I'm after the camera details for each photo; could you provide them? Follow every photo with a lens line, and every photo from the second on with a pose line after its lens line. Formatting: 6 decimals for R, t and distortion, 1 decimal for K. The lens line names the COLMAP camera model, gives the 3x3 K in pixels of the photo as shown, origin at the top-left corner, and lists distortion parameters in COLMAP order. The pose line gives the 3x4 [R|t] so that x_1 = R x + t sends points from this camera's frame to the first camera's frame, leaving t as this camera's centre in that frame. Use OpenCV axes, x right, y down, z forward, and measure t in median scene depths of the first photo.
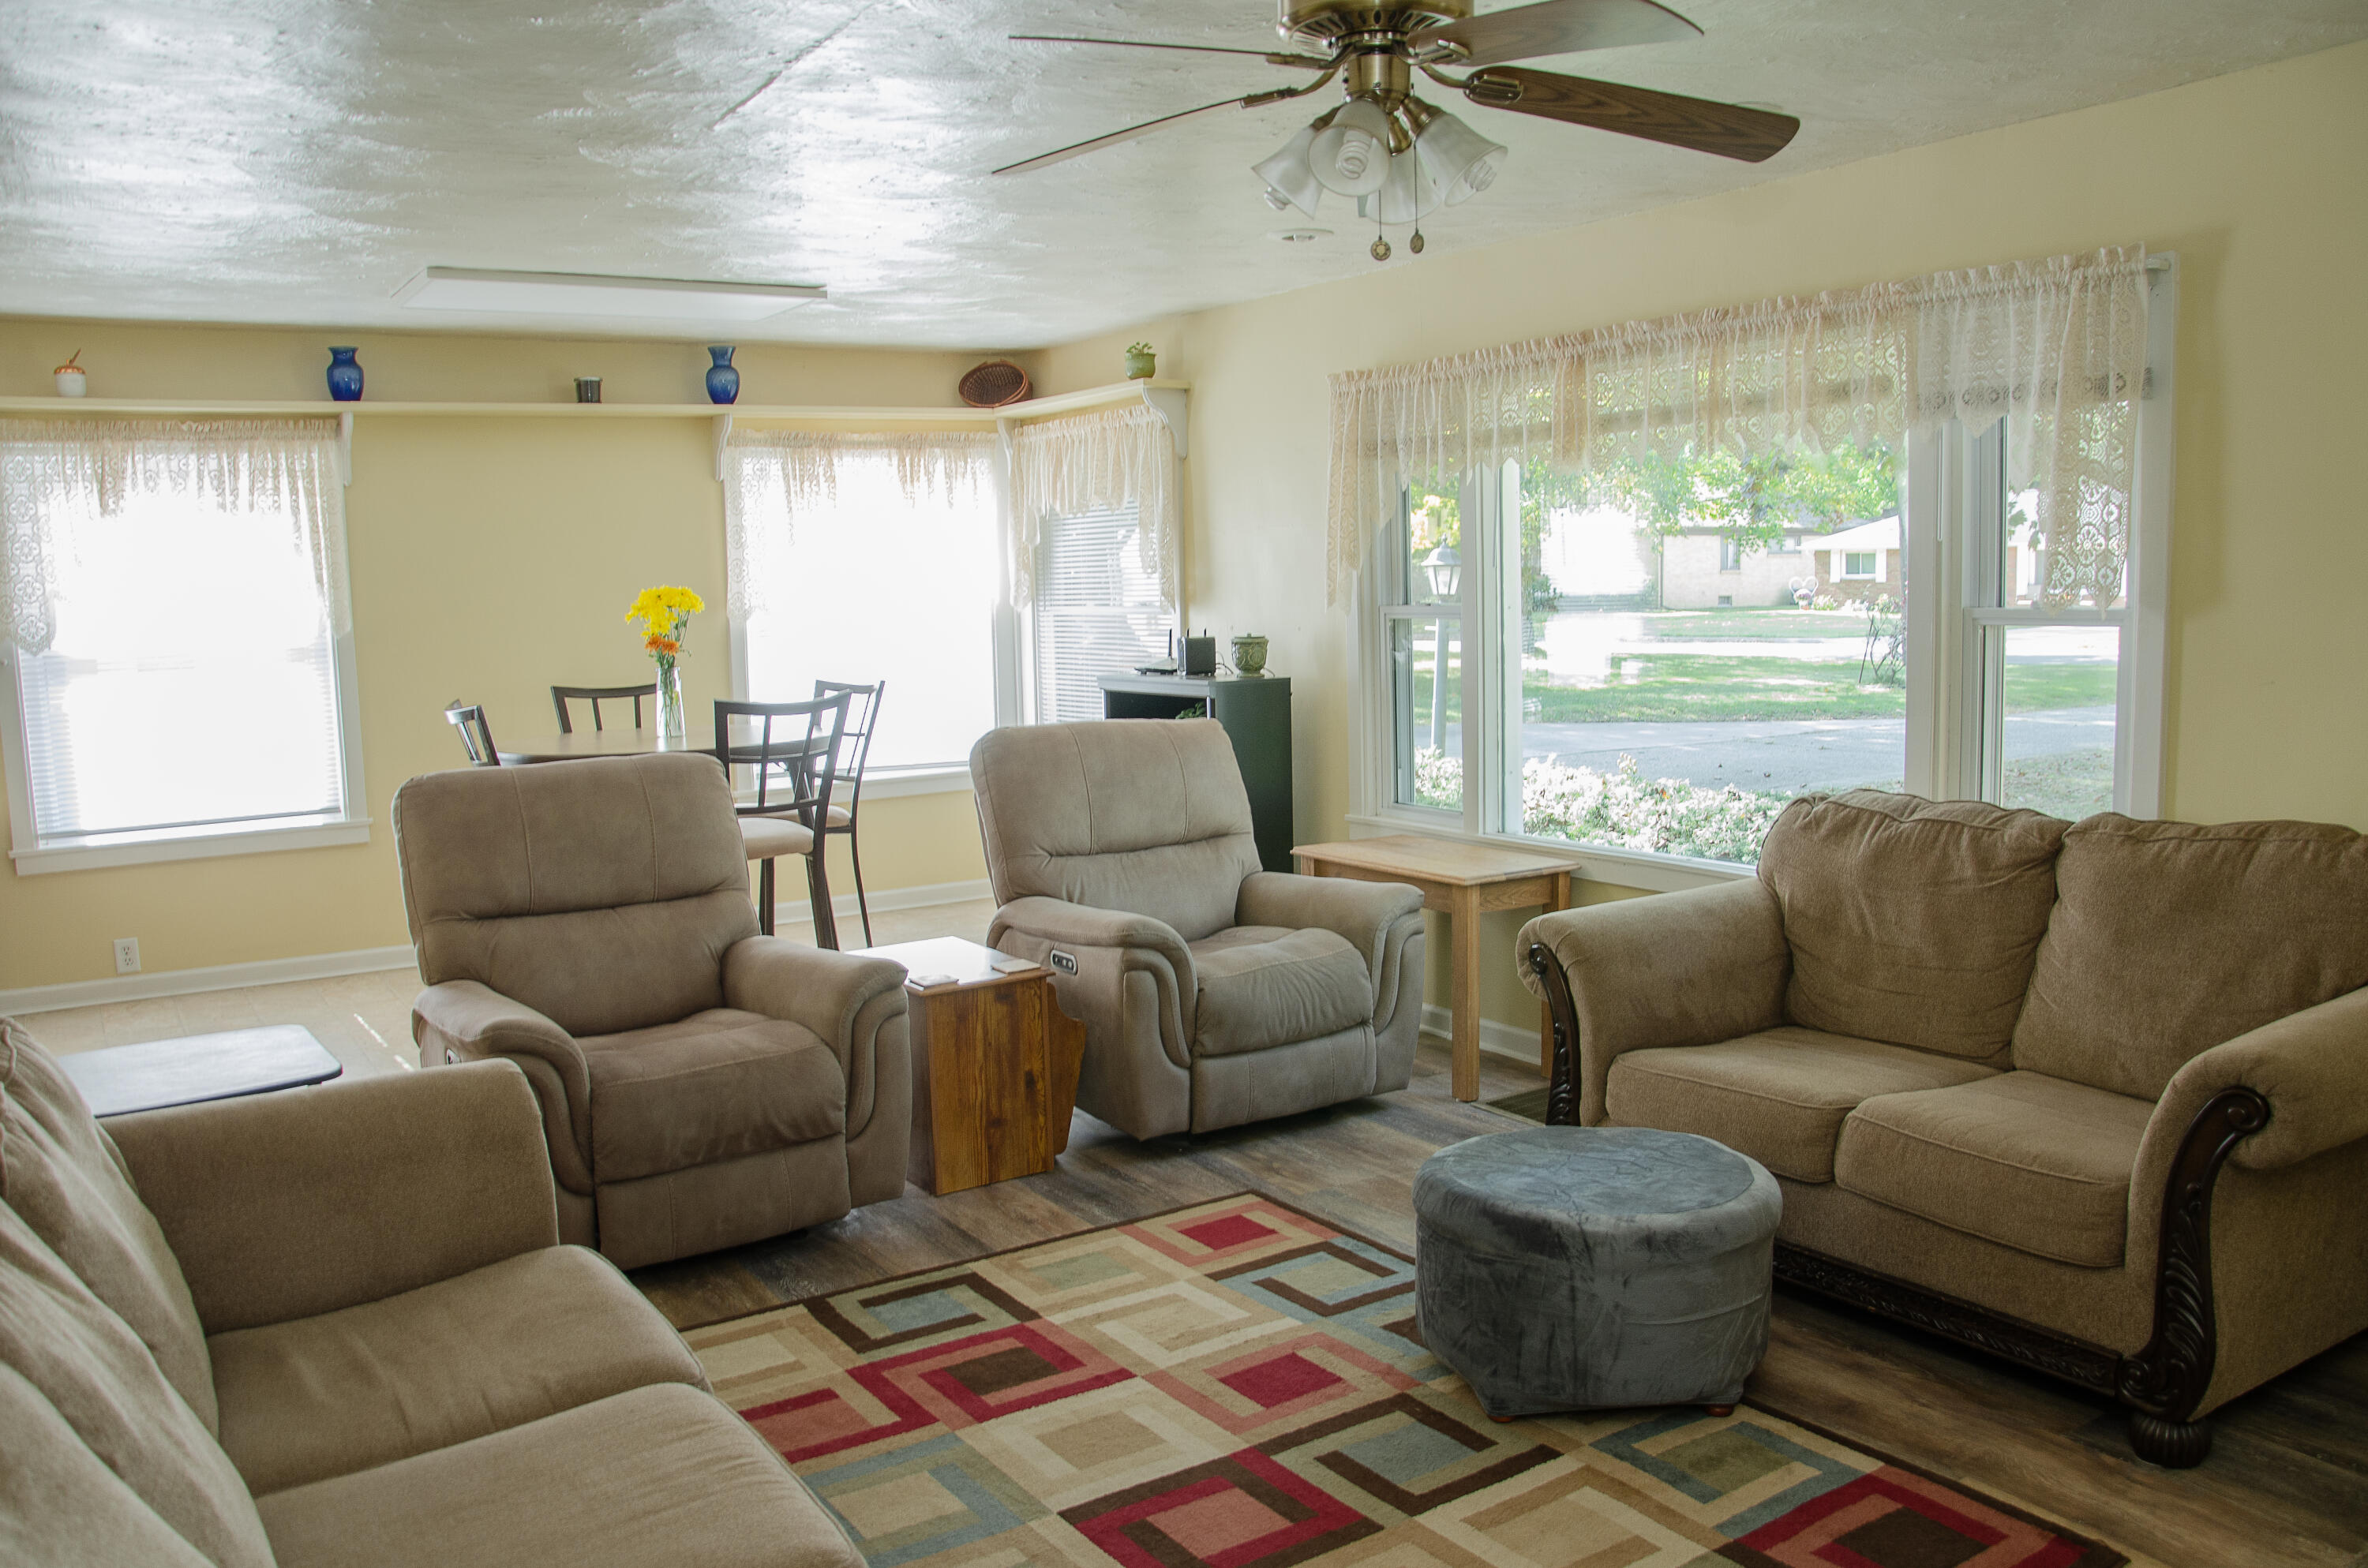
lens RADIAL K [[1874.5, 0, 1197.2], [0, 1874.5, 796.4], [0, 0, 1]] dist [-0.118114, 0.036021]
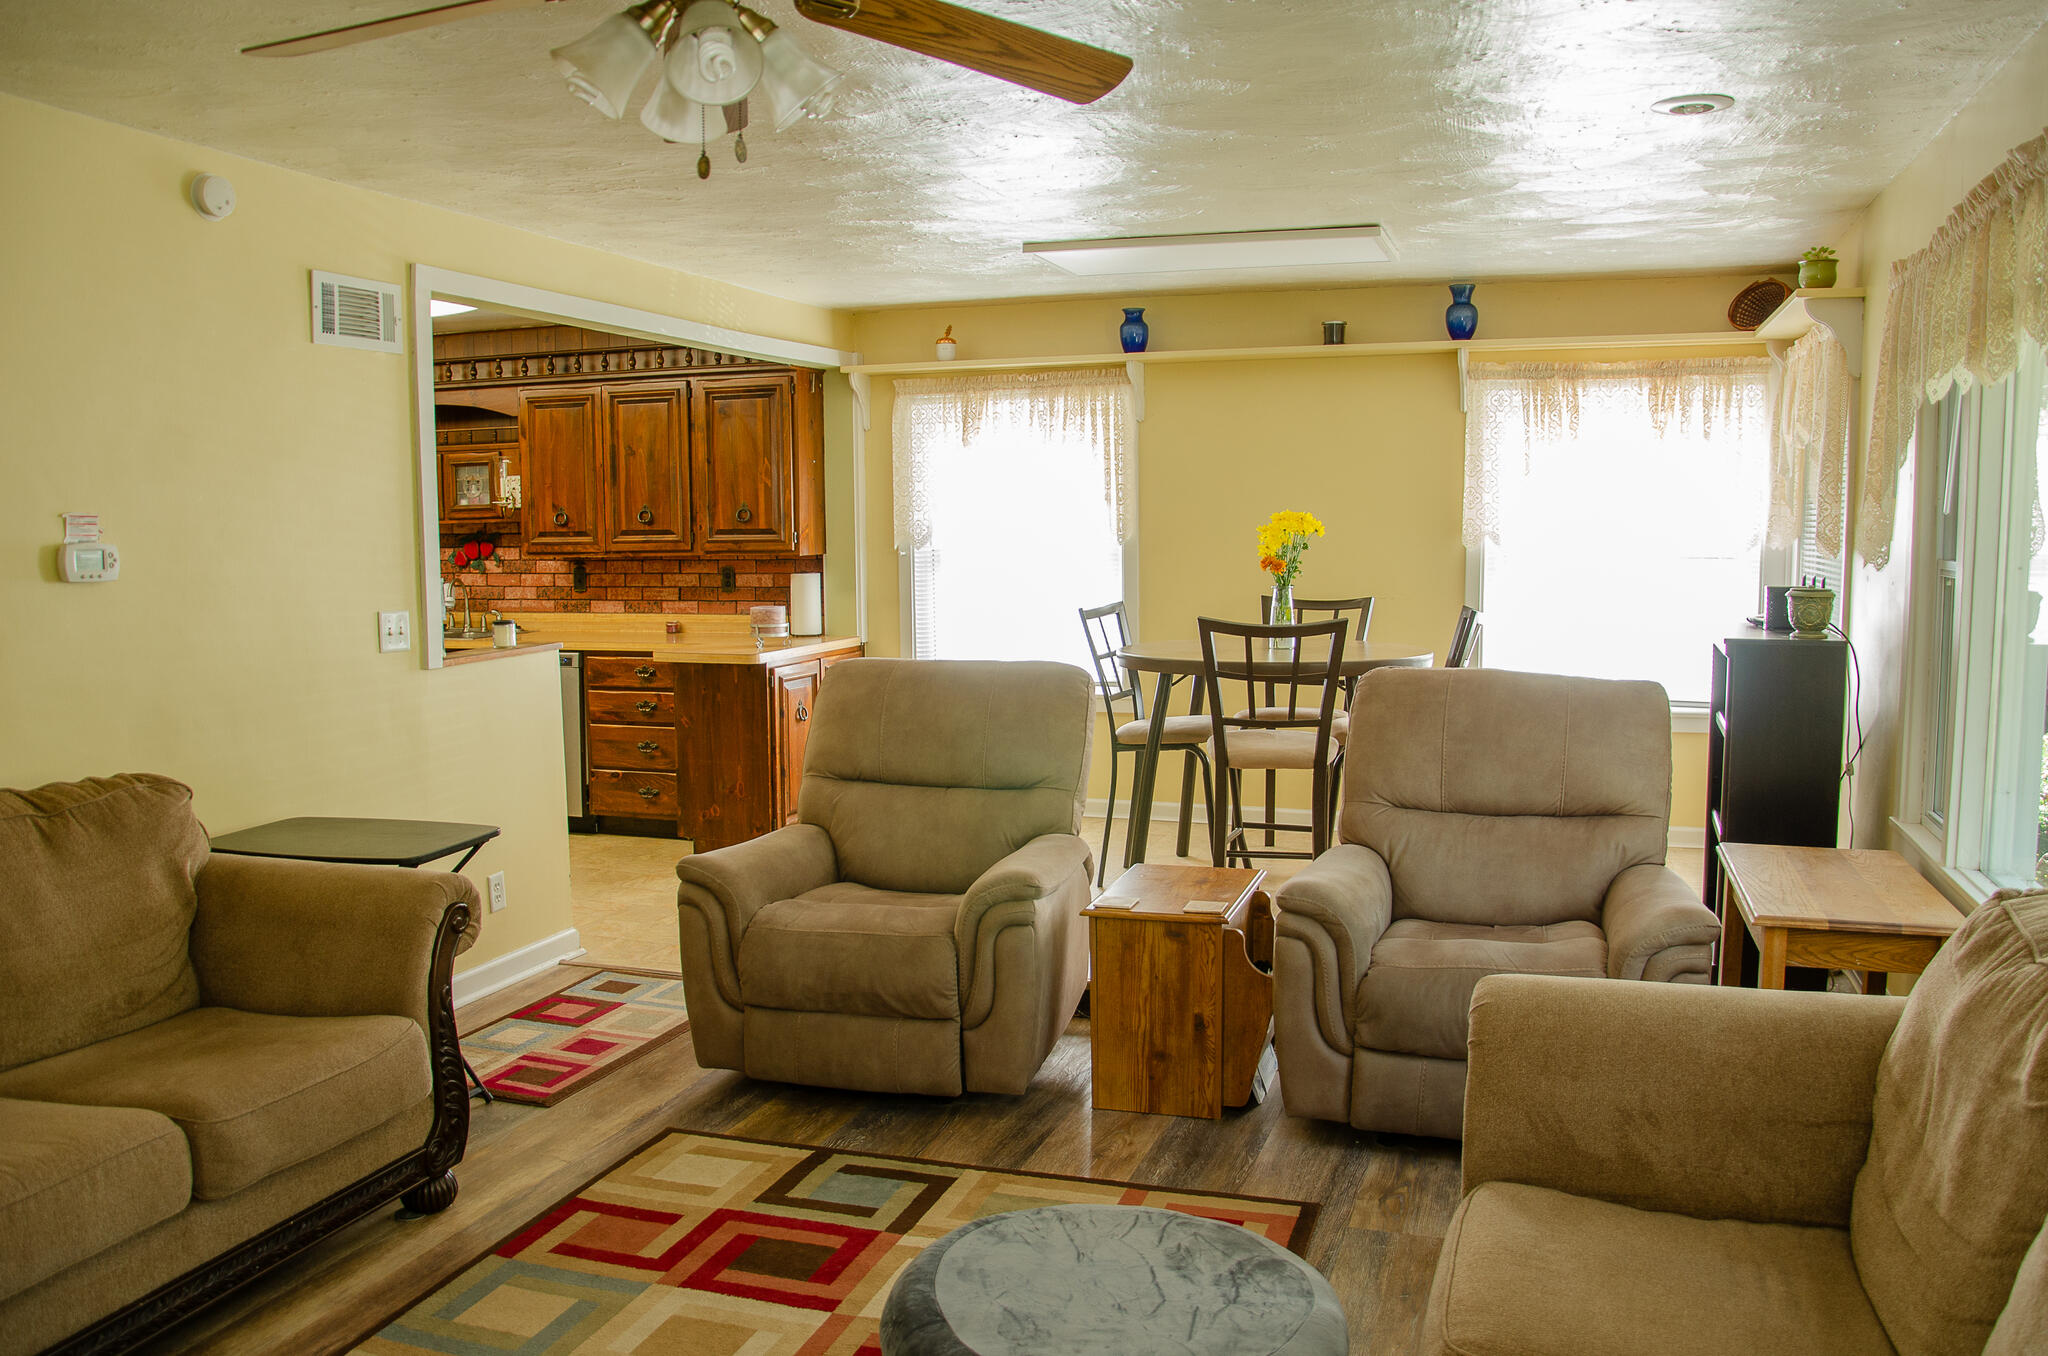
lens RADIAL K [[1621.4, 0, 1025.7], [0, 1621.4, 689.8], [0, 0, 1]] dist [-0.118114, 0.036021]
pose [[0.621657, 0.102982, -0.776490, 0.501423], [-0.098267, 0.993741, 0.053123, -0.060212], [0.777101, 0.043279, 0.627886, 0.389615]]
